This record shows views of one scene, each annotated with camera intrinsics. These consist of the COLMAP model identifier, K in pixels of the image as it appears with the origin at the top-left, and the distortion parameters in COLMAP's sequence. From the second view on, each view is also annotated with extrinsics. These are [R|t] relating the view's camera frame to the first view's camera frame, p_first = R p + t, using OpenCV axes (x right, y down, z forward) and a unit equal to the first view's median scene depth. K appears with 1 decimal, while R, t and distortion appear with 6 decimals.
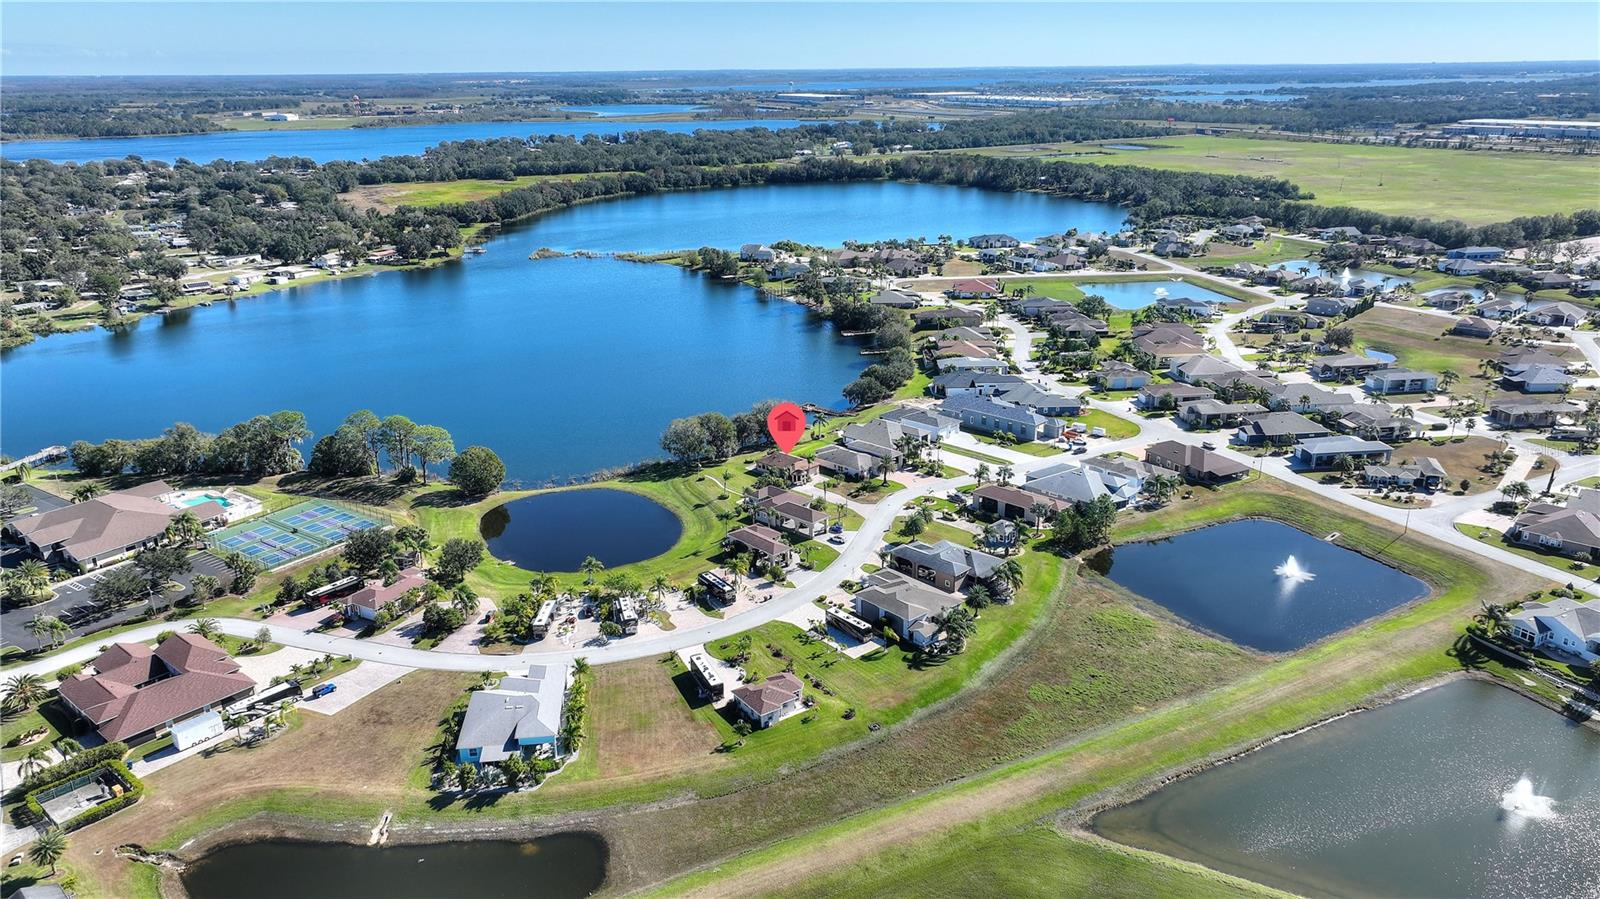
lens RADIAL K [[1137.1, 0, 800.0], [0, 1137.1, 449.5], [0, 0, 1]] dist [0.005253, 0.003623]
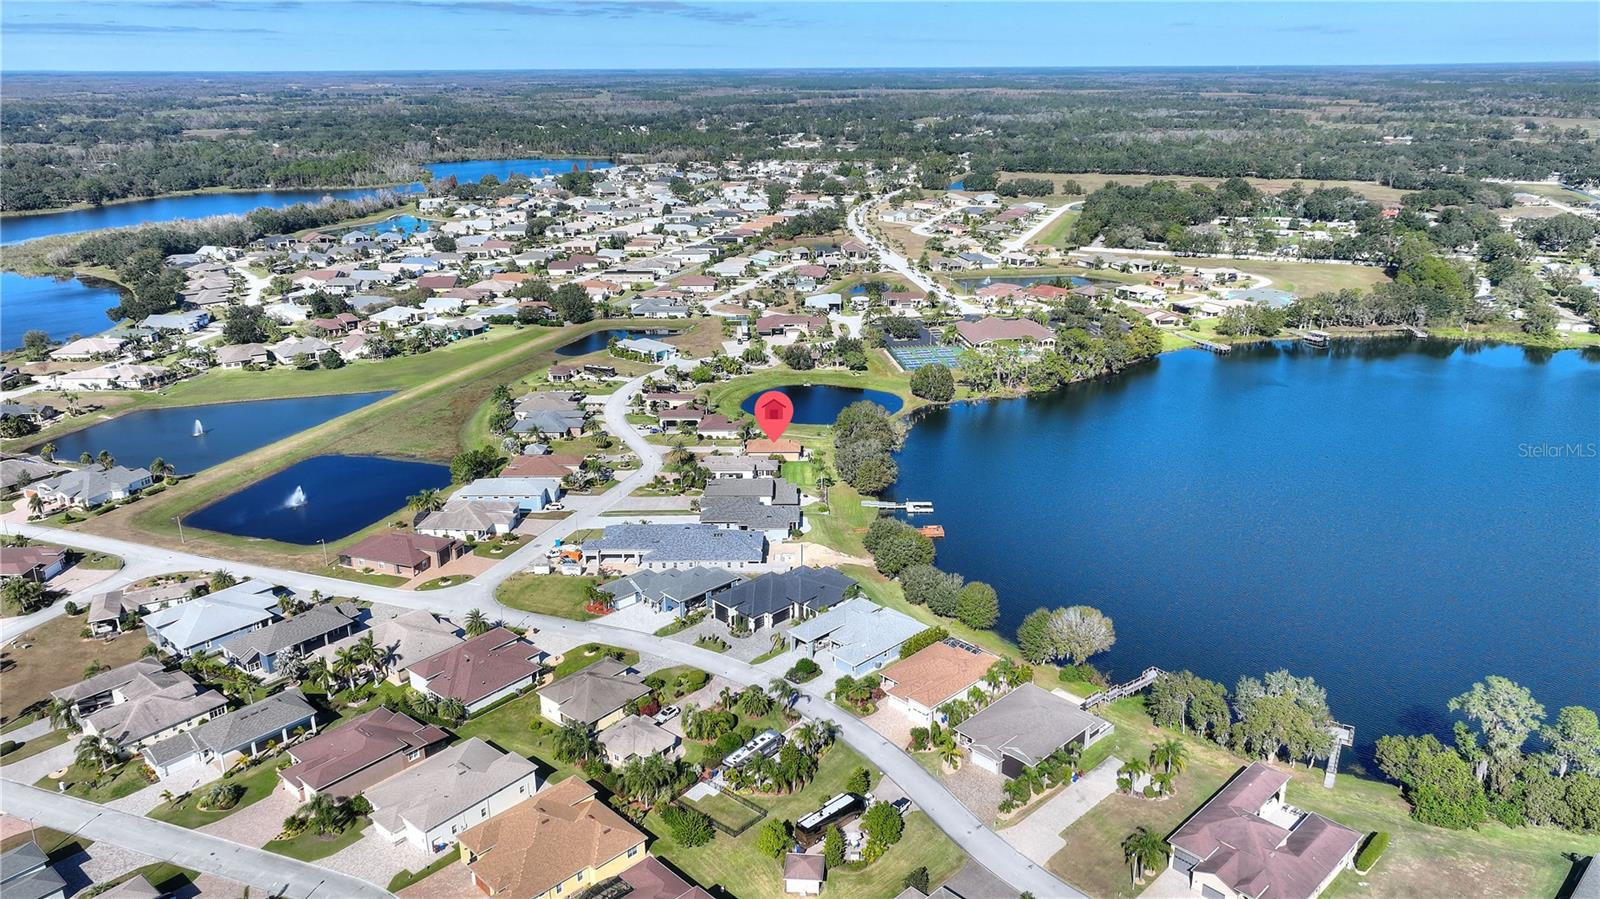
lens RADIAL K [[1164.9, 0, 800.0], [0, 1164.9, 449.5], [0, 0, 1]] dist [0.001100, 0.000676]
pose [[-0.748794, 0.219362, -0.625451, 0.201201], [-0.199759, 0.825078, 0.528529, -0.173935], [0.631985, 0.520699, -0.573993, 0.514124]]
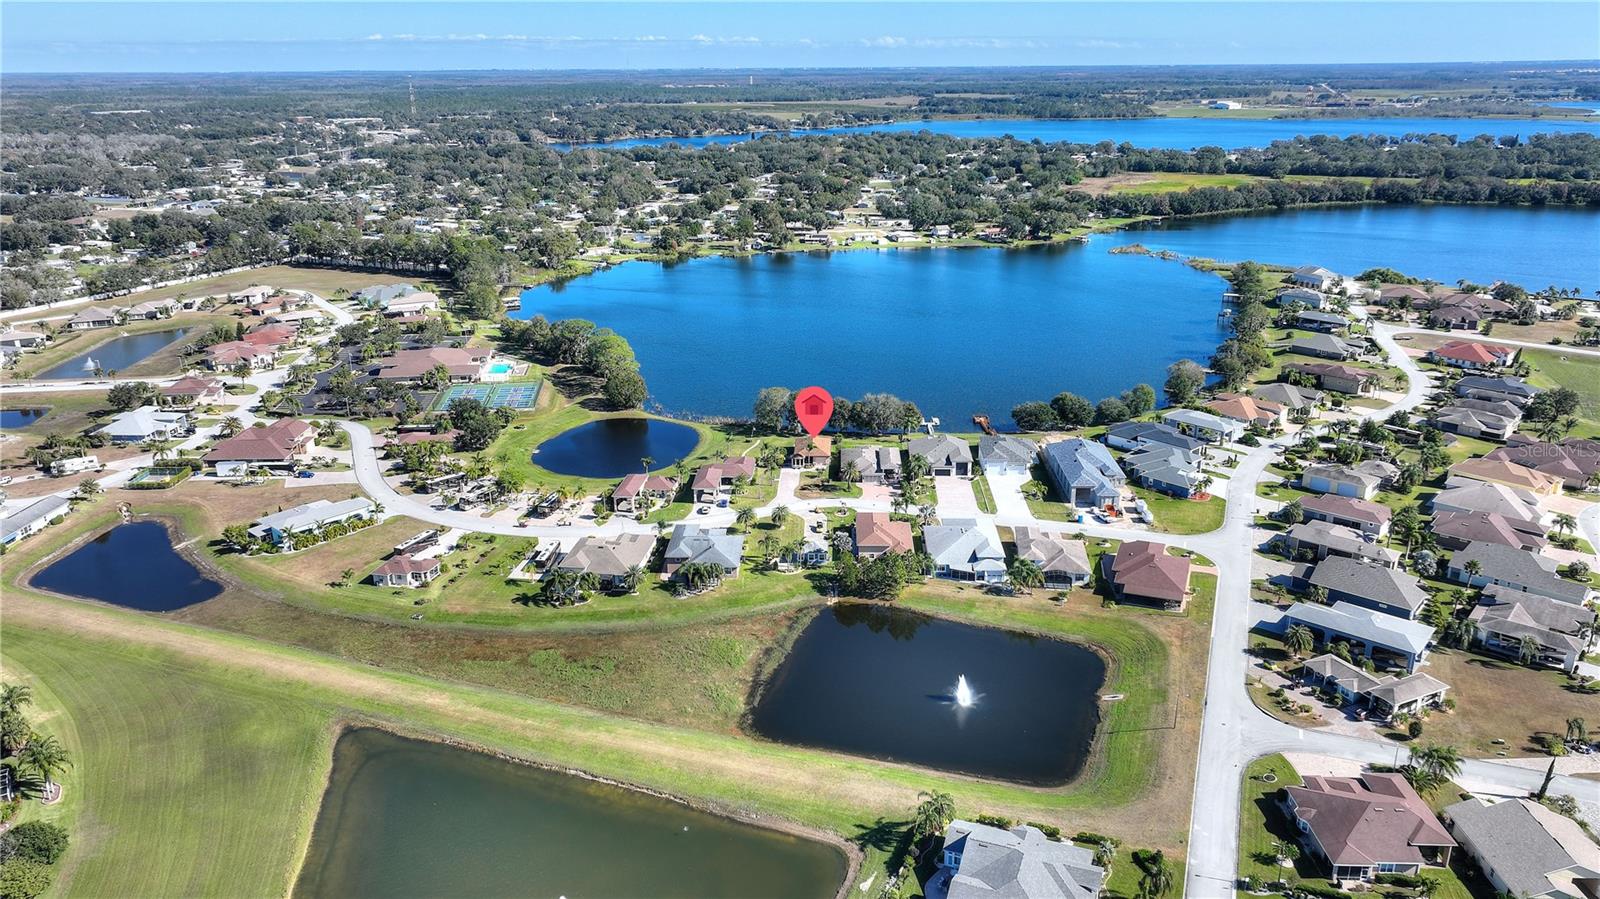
lens RADIAL K [[1122.2, 0, 806.4], [0, 1122.2, 448.0], [0, 0, 1]] dist [0.003718, 0.010320]
pose [[0.660148, 0.248343, -0.708894, 0.228408], [-0.239803, 0.964056, 0.114419, -0.033526], [0.711828, 0.094461, 0.695973, 0.087790]]
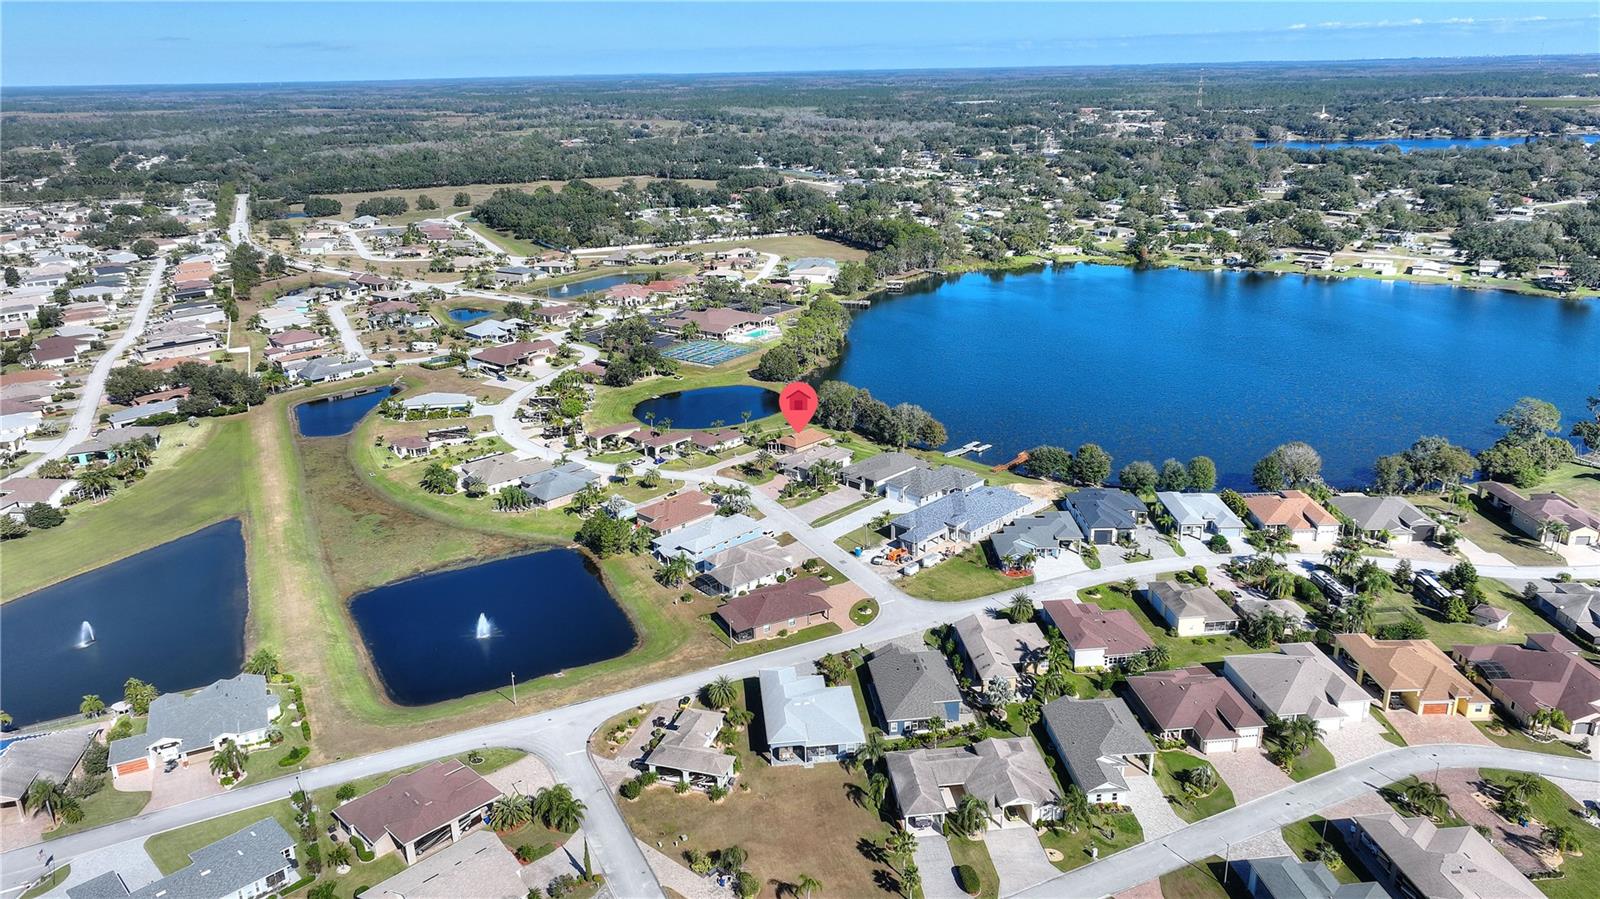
lens RADIAL K [[1122.2, 0, 806.4], [0, 1122.2, 448.0], [0, 0, 1]] dist [0.003718, 0.010320]
pose [[-0.028004, 0.331083, -0.943186, 0.323840], [-0.300269, 0.897194, 0.323854, -0.106328], [0.953443, 0.292279, 0.074289, 0.293759]]
